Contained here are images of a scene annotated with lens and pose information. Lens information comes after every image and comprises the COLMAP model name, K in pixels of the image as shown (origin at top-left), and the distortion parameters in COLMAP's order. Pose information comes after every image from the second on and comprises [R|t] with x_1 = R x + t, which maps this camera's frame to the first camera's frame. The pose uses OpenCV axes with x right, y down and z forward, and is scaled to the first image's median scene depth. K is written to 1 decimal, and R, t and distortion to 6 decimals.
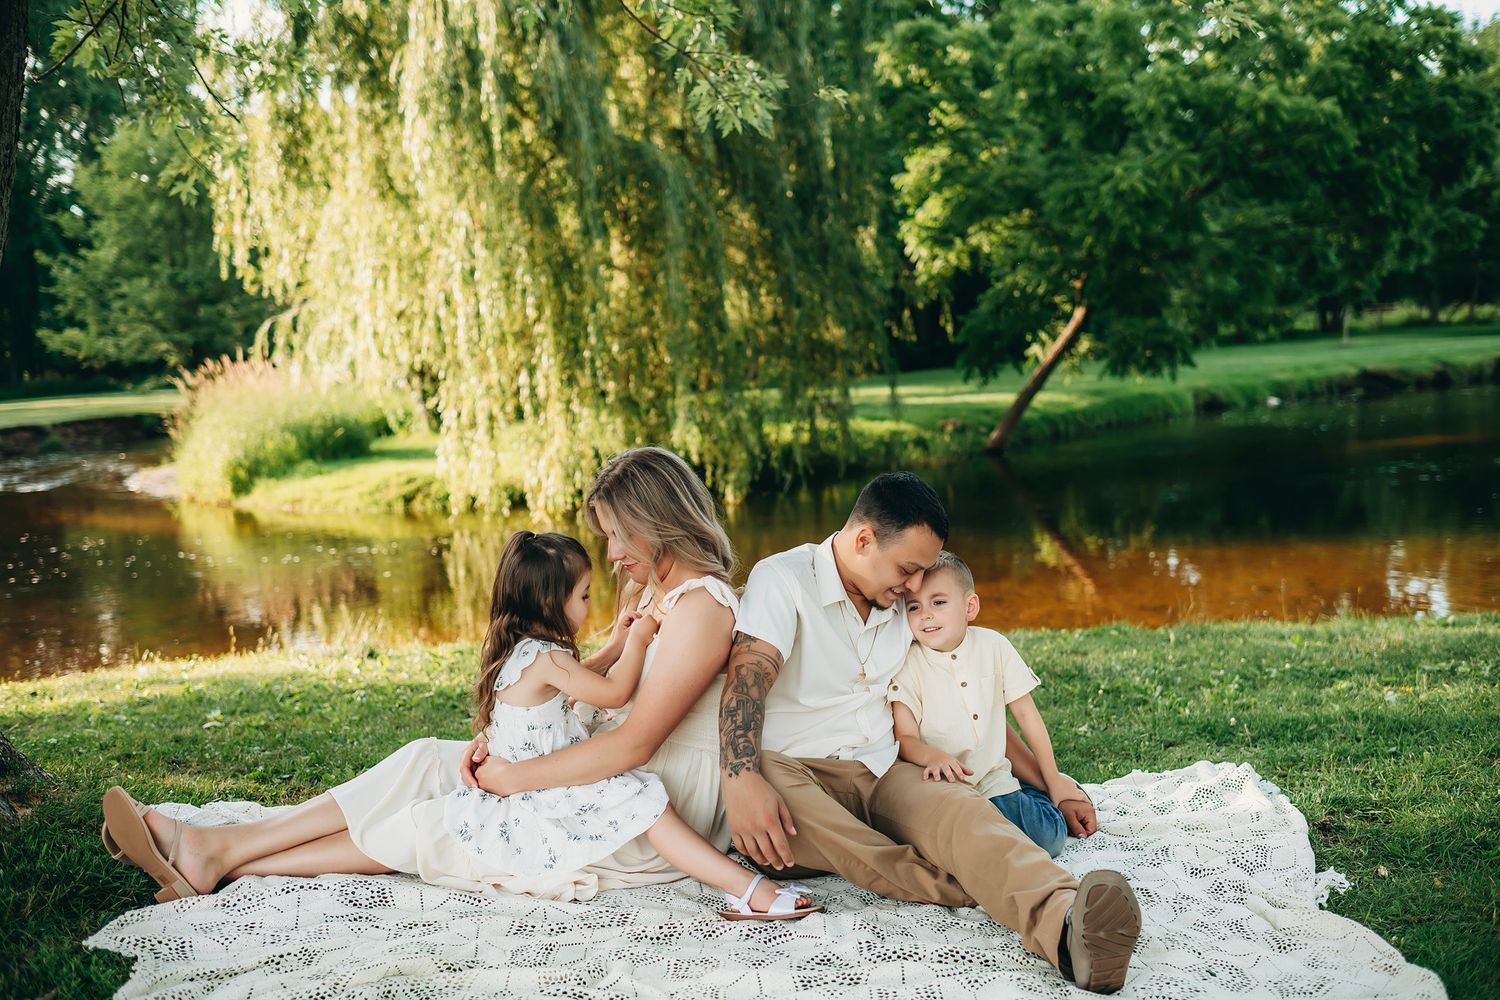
lens RADIAL K [[1518.3, 0, 762.6], [0, 1518.3, 487.5], [0, 0, 1]] dist [-0.041617, 0.029369]
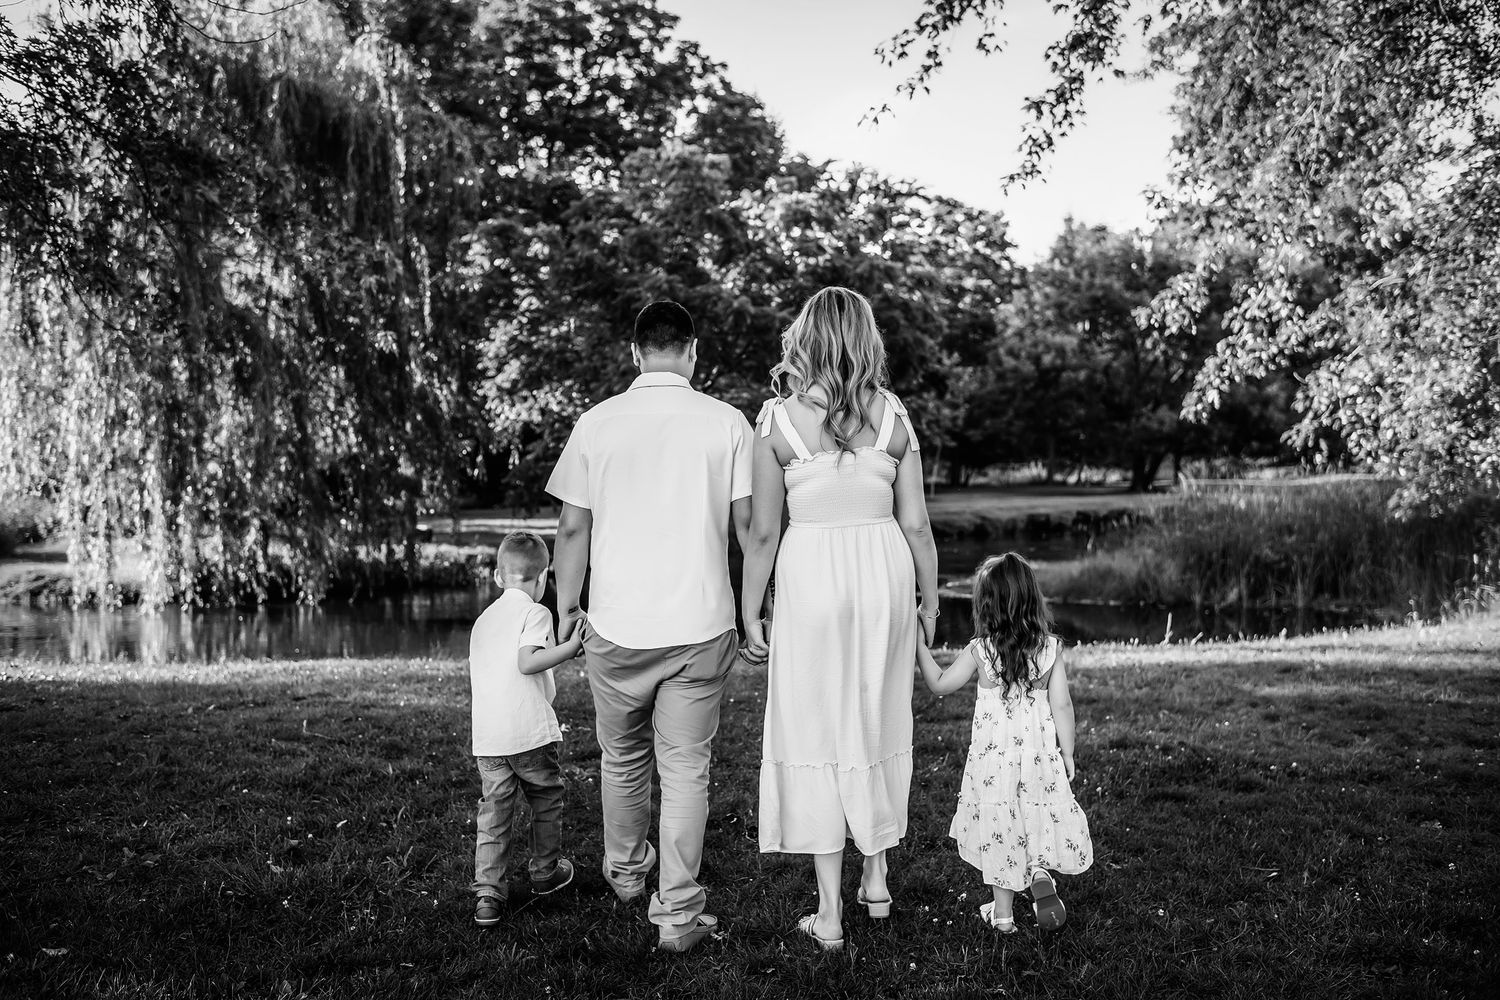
lens RADIAL K [[1510.3, 0, 694.0], [0, 1510.3, 500.2], [0, 0, 1]] dist [-0.027628, 0.002064]
pose [[0.989047, 0.043892, 0.140925, 0.119143], [-0.032041, 0.995841, -0.085285, 0.021114], [-0.144082, 0.079836, 0.986340, -0.265502]]
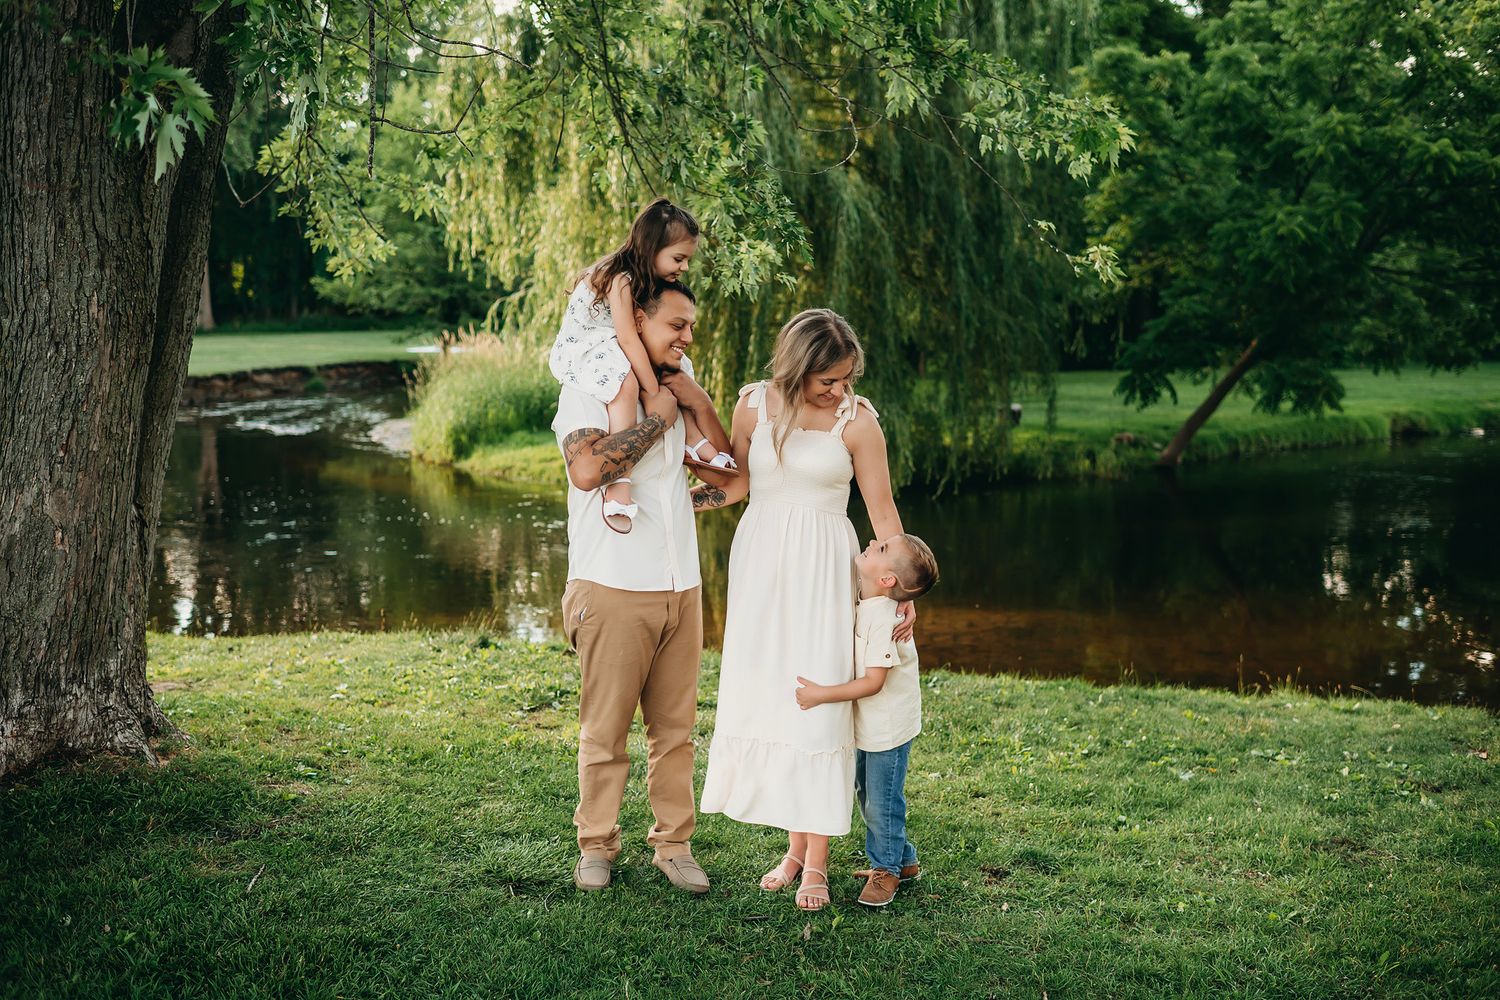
lens RADIAL K [[1518.3, 0, 762.6], [0, 1518.3, 487.5], [0, 0, 1]] dist [-0.041617, 0.029369]
pose [[0.984941, 0.075407, -0.155579, 0.060483], [-0.071805, 0.997007, 0.028649, -0.027902], [0.157274, -0.017046, 0.987408, -0.078845]]
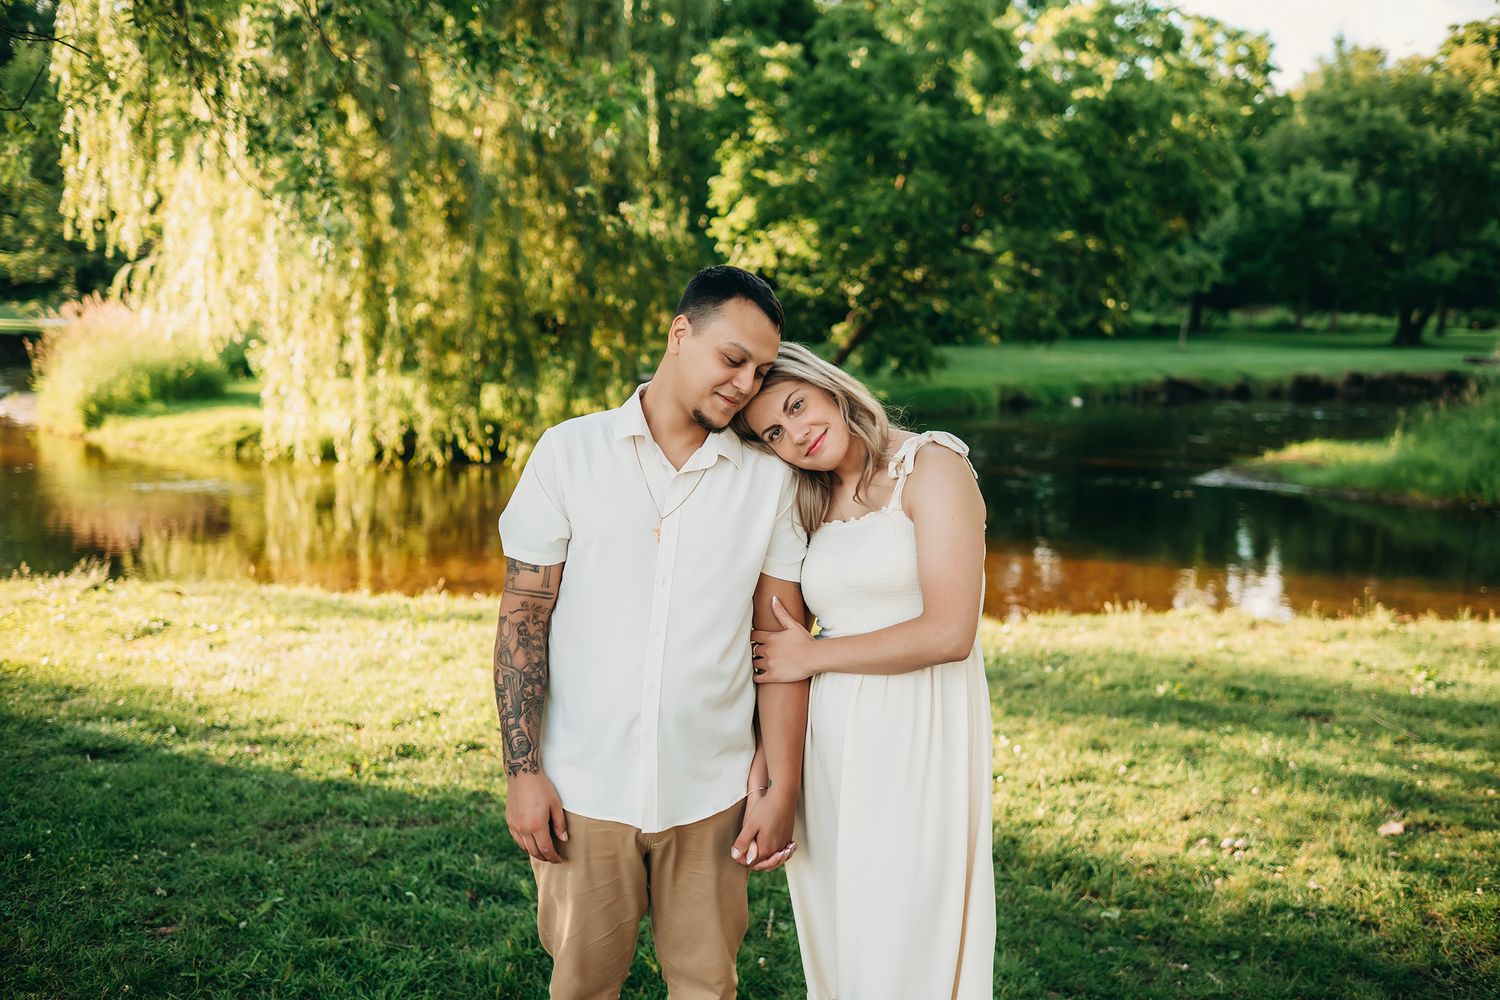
lens RADIAL K [[1518.3, 0, 762.6], [0, 1518.3, 487.5], [0, 0, 1]] dist [-0.041617, 0.029369]
pose [[0.996278, 0.064118, 0.057614, 0.097680], [-0.065786, 0.997454, 0.027536, -0.019061], [-0.055702, -0.031223, 0.997959, -0.138901]]
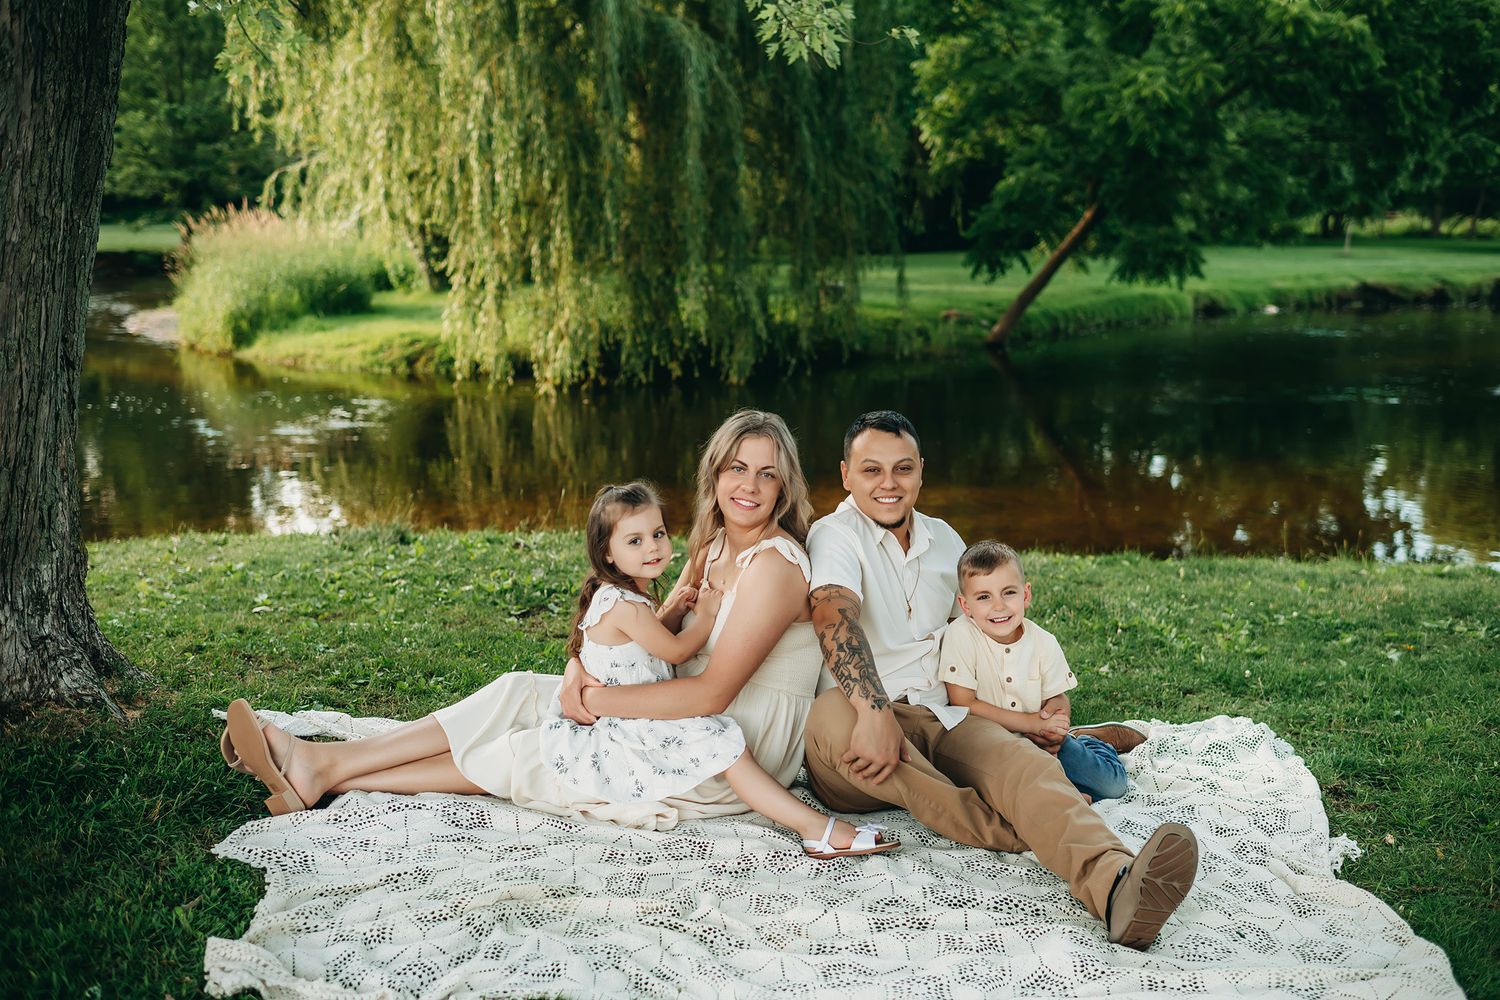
lens RADIAL K [[1516.4, 0, 779.4], [0, 1516.4, 479.2], [0, 0, 1]] dist [-0.037949, 0.025557]
pose [[0.998161, 0.056264, 0.022558, -0.011201], [-0.057901, 0.995107, 0.080058, -0.010619], [-0.017943, -0.081217, 0.996535, -0.010204]]
